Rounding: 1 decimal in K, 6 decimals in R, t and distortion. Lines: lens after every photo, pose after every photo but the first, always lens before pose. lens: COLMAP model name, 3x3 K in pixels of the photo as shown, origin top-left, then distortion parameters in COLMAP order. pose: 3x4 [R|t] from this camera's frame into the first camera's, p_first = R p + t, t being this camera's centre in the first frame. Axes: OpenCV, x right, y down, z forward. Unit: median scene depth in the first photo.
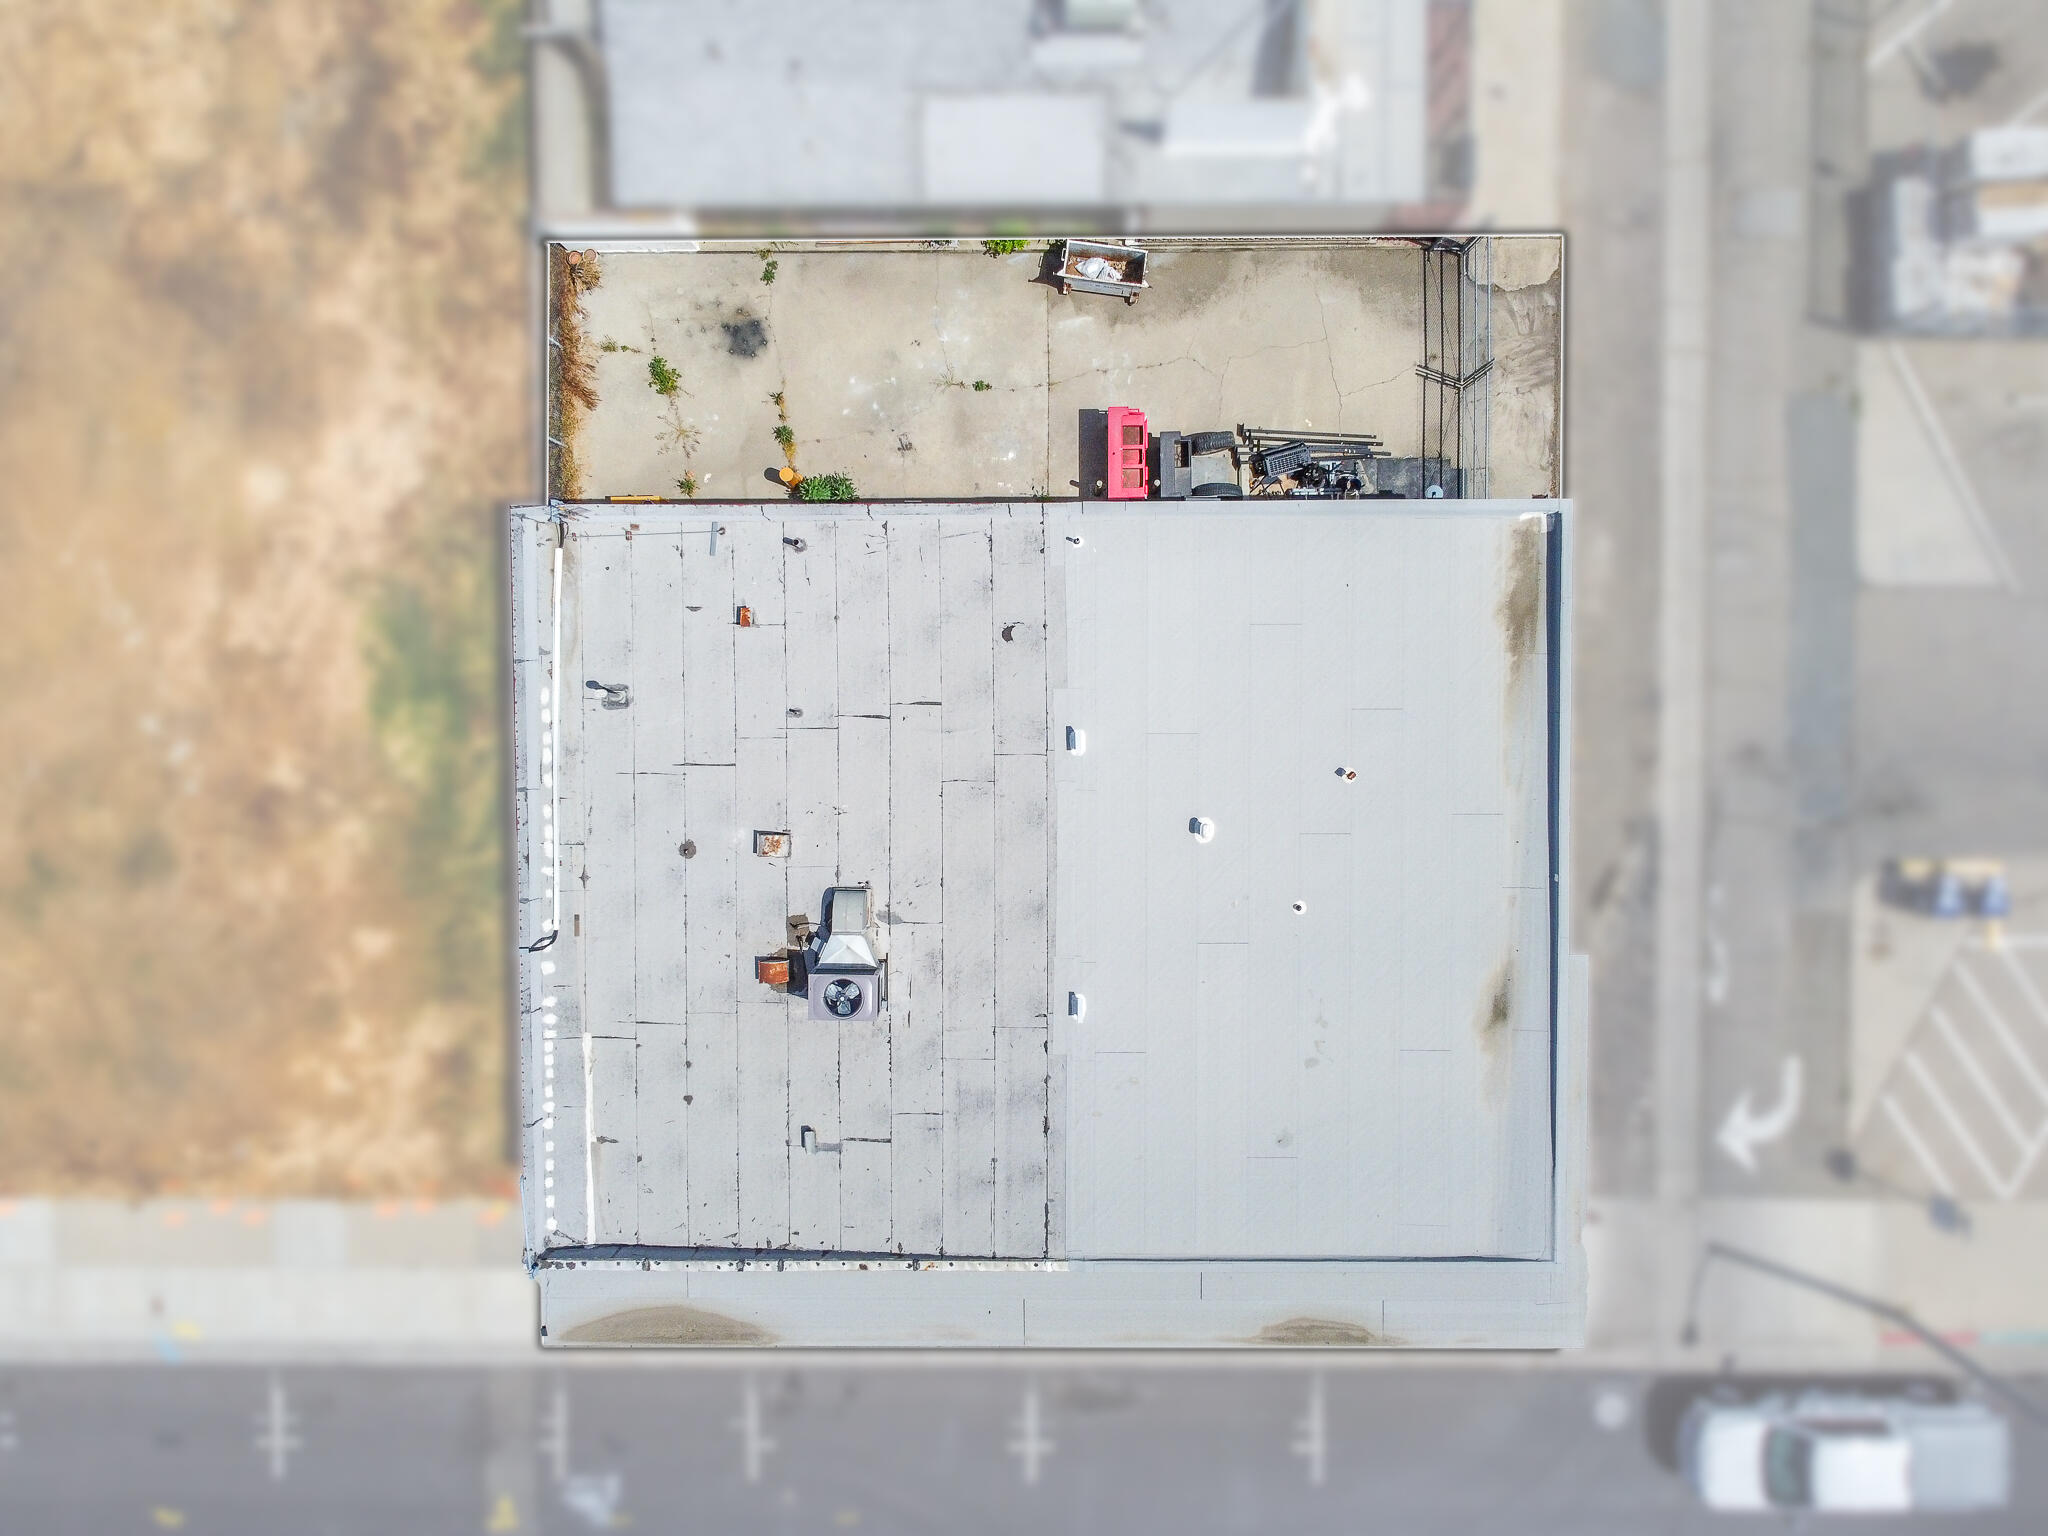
lens RADIAL K [[1542.8, 0, 1016.9], [0, 1542.8, 751.9], [0, 0, 1]] dist [-0.002177, -0.003312]
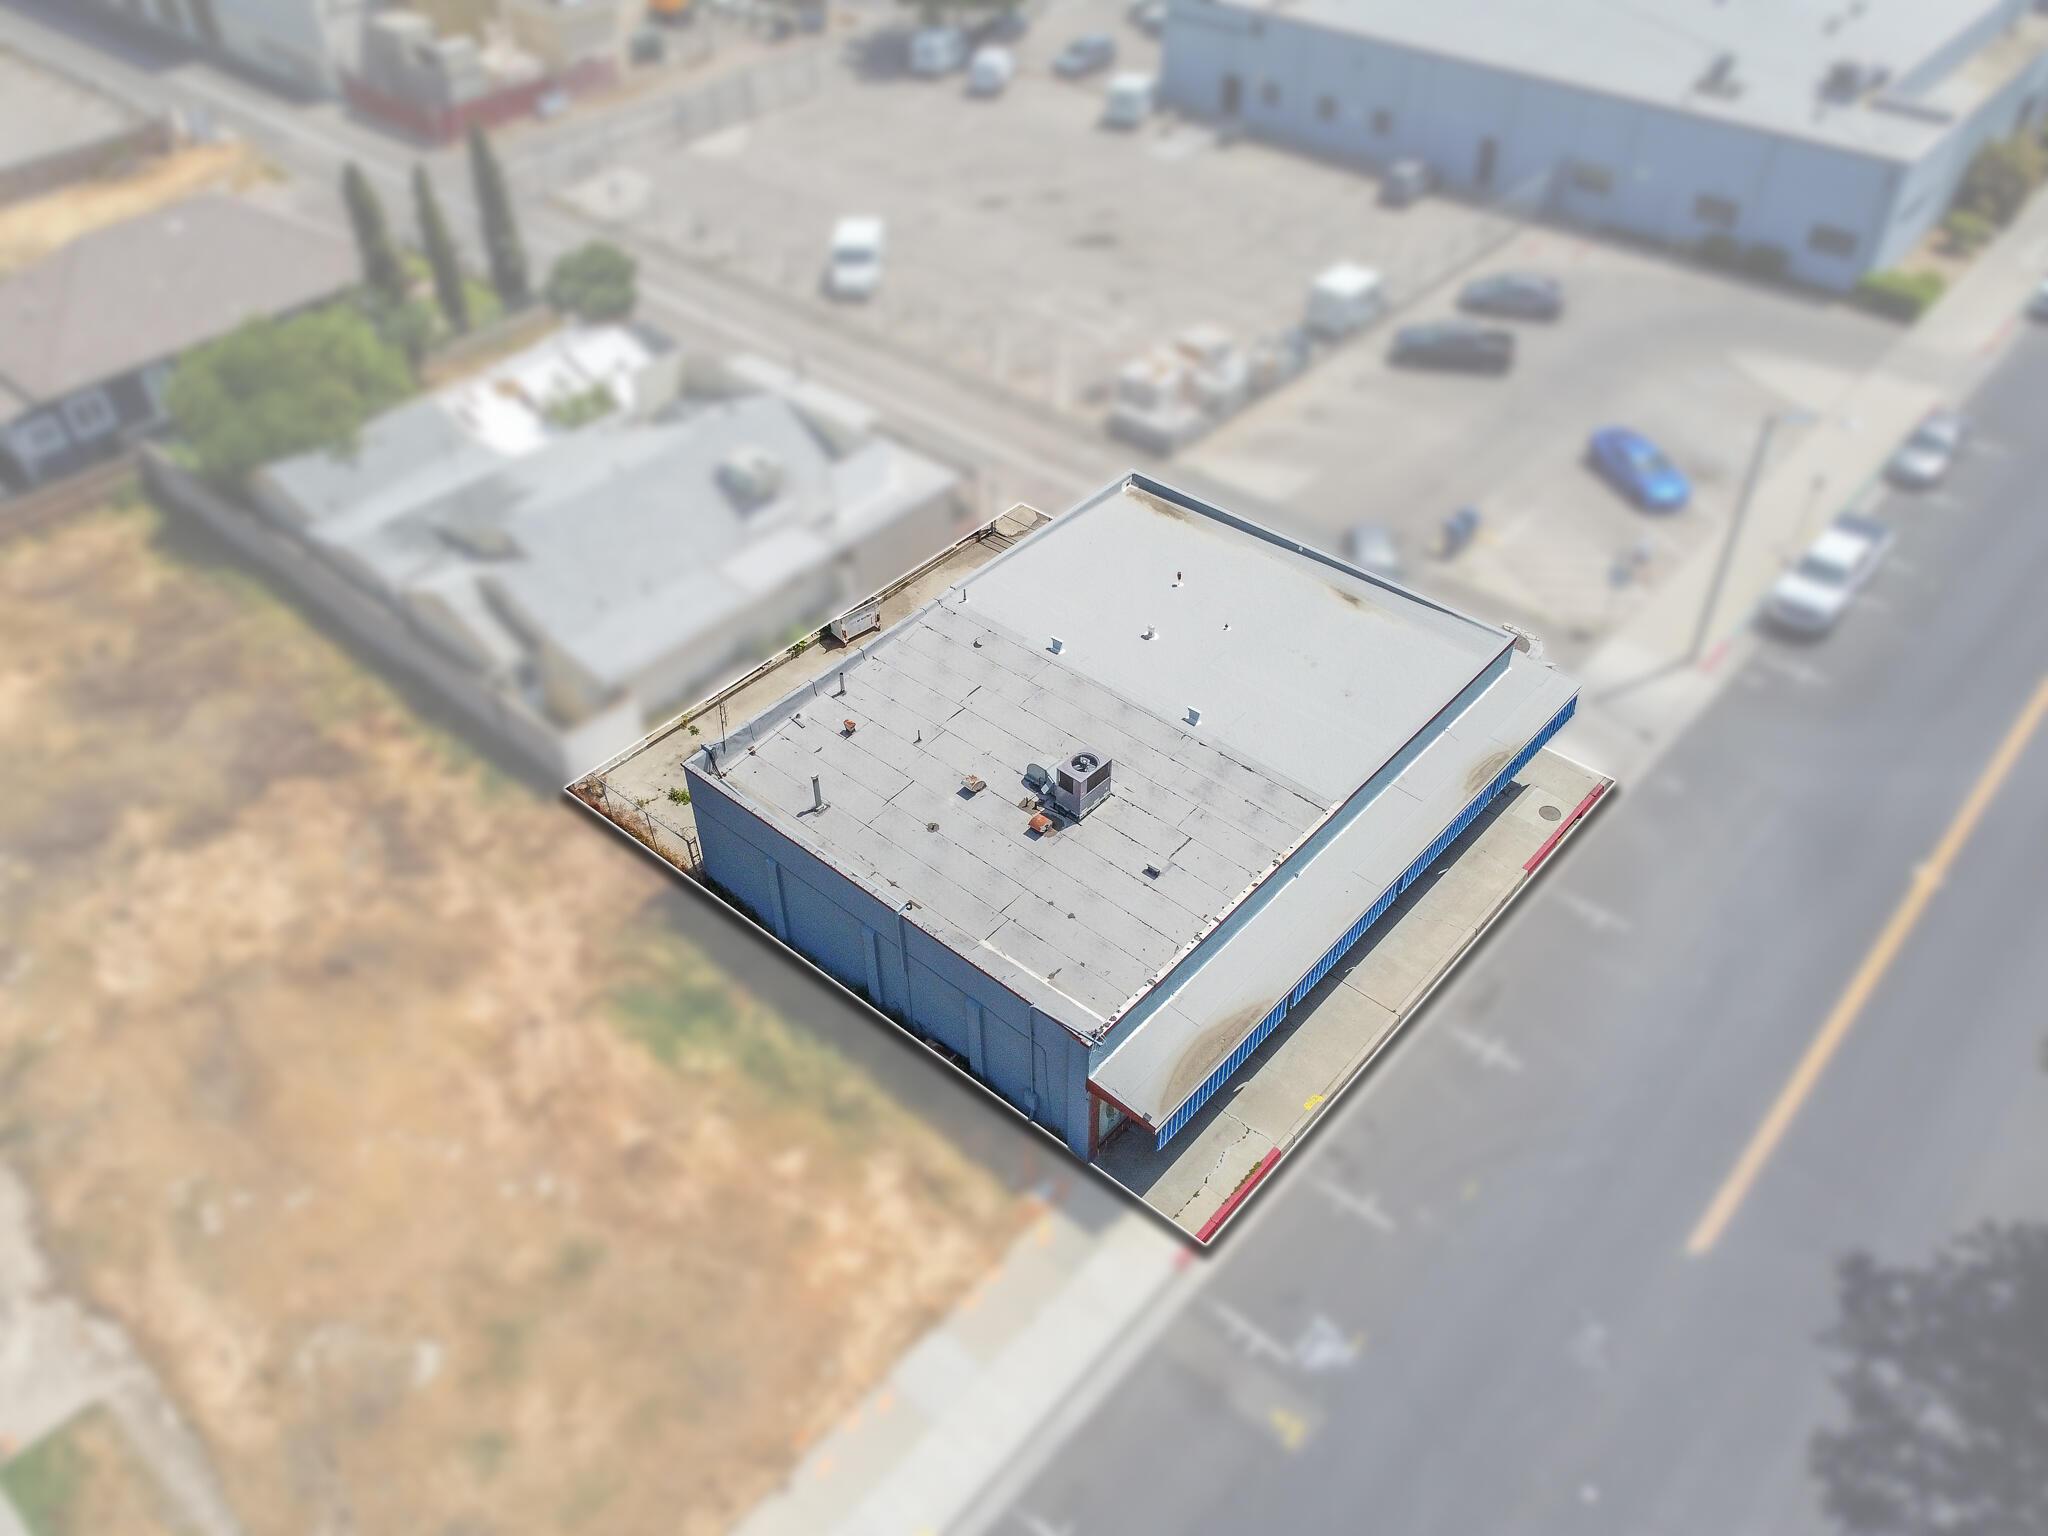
lens RADIAL K [[1548.5, 0, 1019.2], [0, 1548.5, 757.1], [0, 0, 1]] dist [-0.005567, -0.010625]
pose [[0.666881, -0.493663, 0.558182, -0.804450], [0.744452, 0.408621, -0.528034, 0.735374], [0.032586, 0.767676, 0.640010, 0.060702]]
